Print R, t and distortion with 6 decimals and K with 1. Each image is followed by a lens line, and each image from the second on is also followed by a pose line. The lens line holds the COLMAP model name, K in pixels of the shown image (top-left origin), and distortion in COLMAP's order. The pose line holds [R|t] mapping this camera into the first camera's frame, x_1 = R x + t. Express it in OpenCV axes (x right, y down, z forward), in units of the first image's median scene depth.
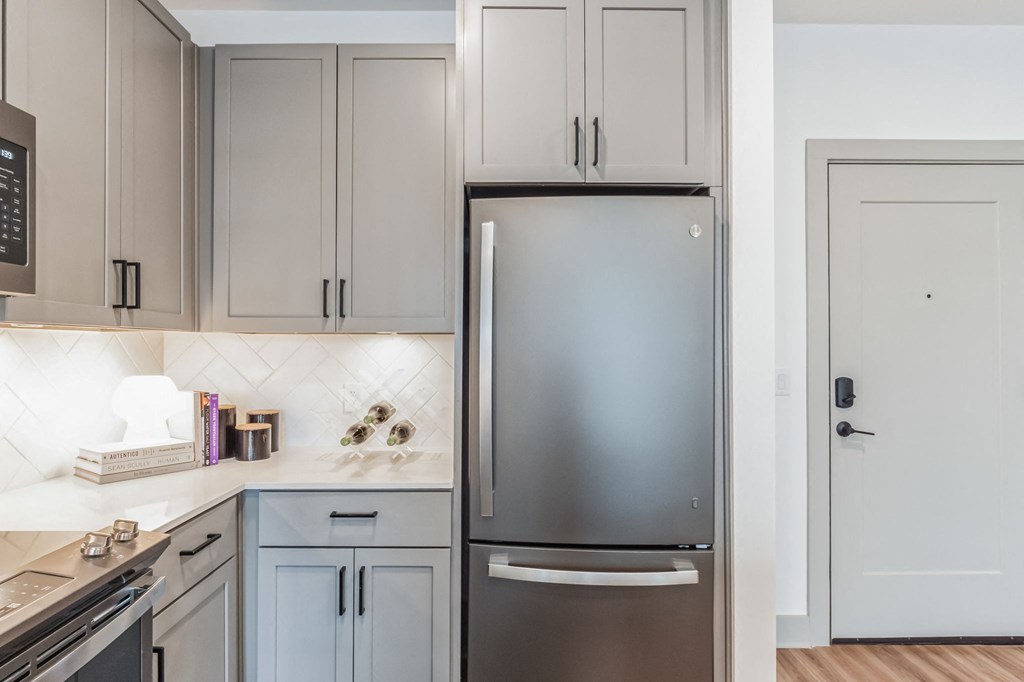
lens RADIAL K [[544.9, 0, 492.3], [0, 544.9, 342.7], [0, 0, 1]] dist [-0.001875, -0.000291]
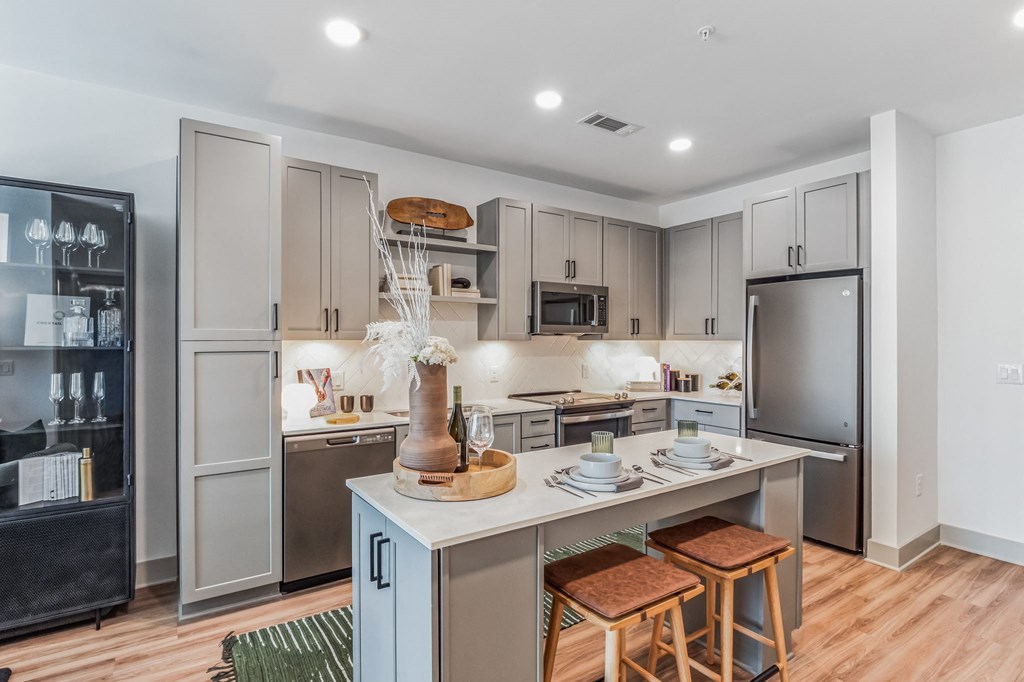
lens RADIAL K [[515.9, 0, 505.6], [0, 515.9, 338.6], [0, 0, 1]] dist [-0.001199, -0.000709]
pose [[0.553245, -0.003853, -0.833010, 1.121030], [0.007489, 0.999972, 0.000348, -0.036502], [0.832985, -0.006431, 0.553258, -1.015621]]
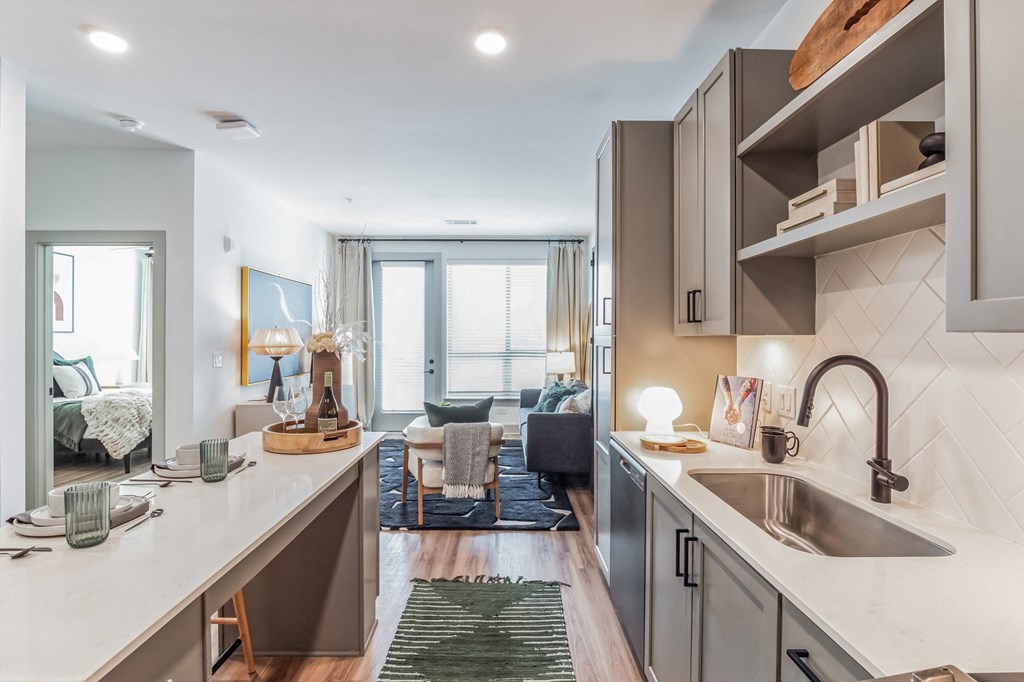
lens RADIAL K [[515.9, 0, 505.6], [0, 515.9, 338.6], [0, 0, 1]] dist [-0.001199, -0.000709]
pose [[-0.999965, -0.001472, -0.008261, -0.139706], [-0.001453, 0.999996, -0.002281, -0.022947], [0.008265, -0.002268, -0.999963, 0.627561]]
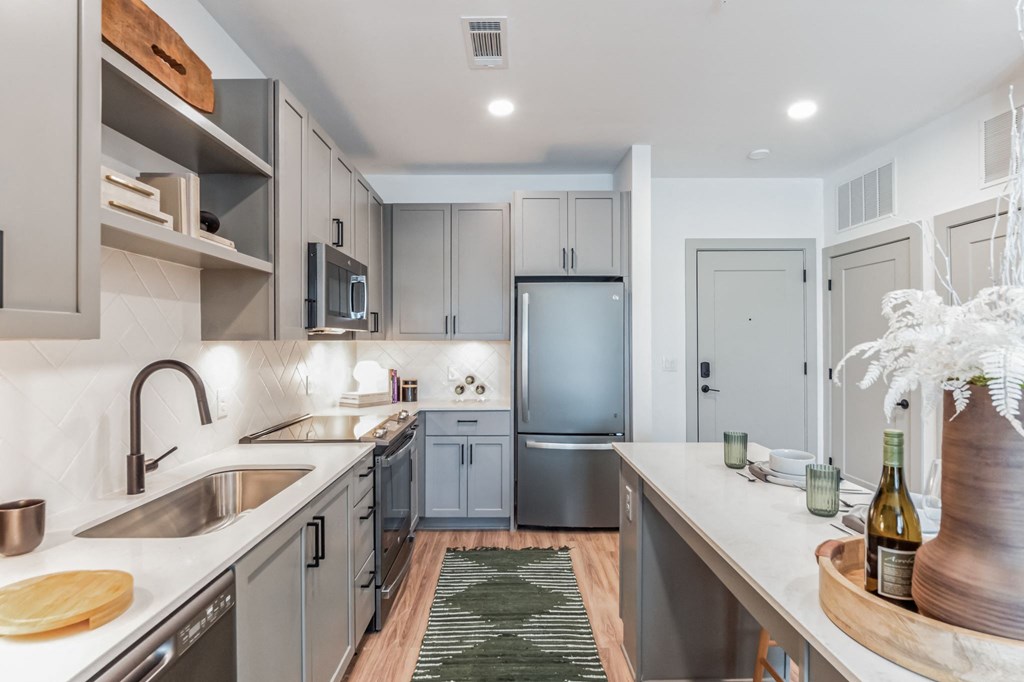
lens RADIAL K [[513.6, 0, 499.4], [0, 513.6, 340.2], [0, 0, 1]] dist [-0.000198, -0.012533]
pose [[0.999995, -0.002932, 0.001199, -0.106364], [0.002923, 0.999972, 0.006878, -0.035123], [-0.001219, -0.006875, 0.999976, -1.021496]]
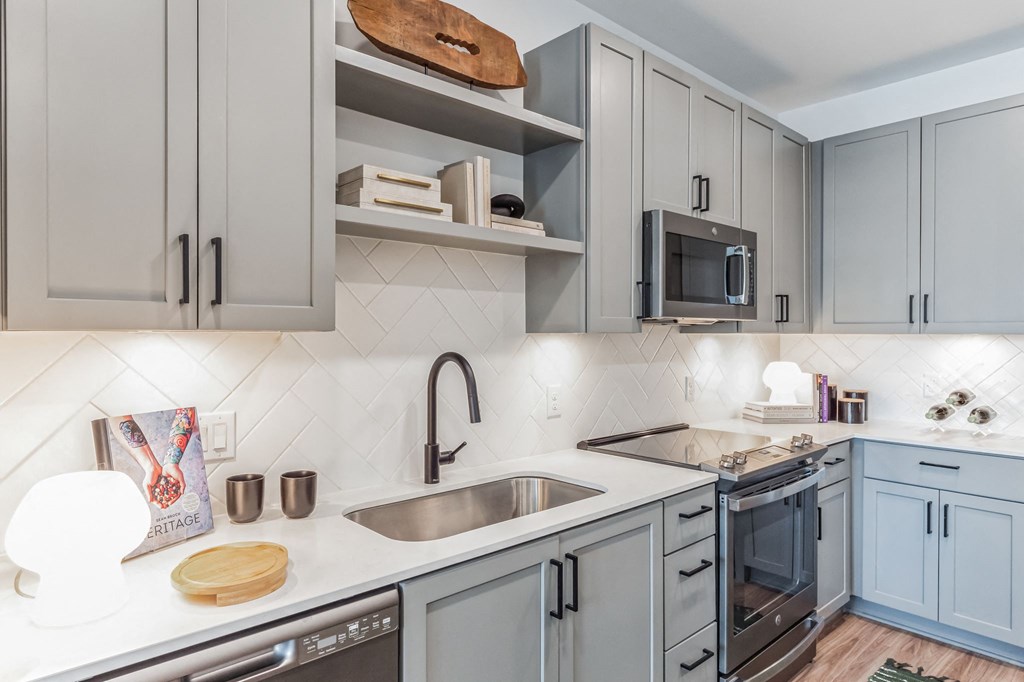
lens RADIAL K [[596.1, 0, 513.1], [0, 596.1, 334.3], [0, 0, 1]] dist [0.000064, -0.001224]
pose [[0.672760, 0.001092, -0.739860, 0.126585], [0.004708, 0.999972, 0.005757, -0.032897], [0.739846, -0.007356, 0.672736, -0.745423]]
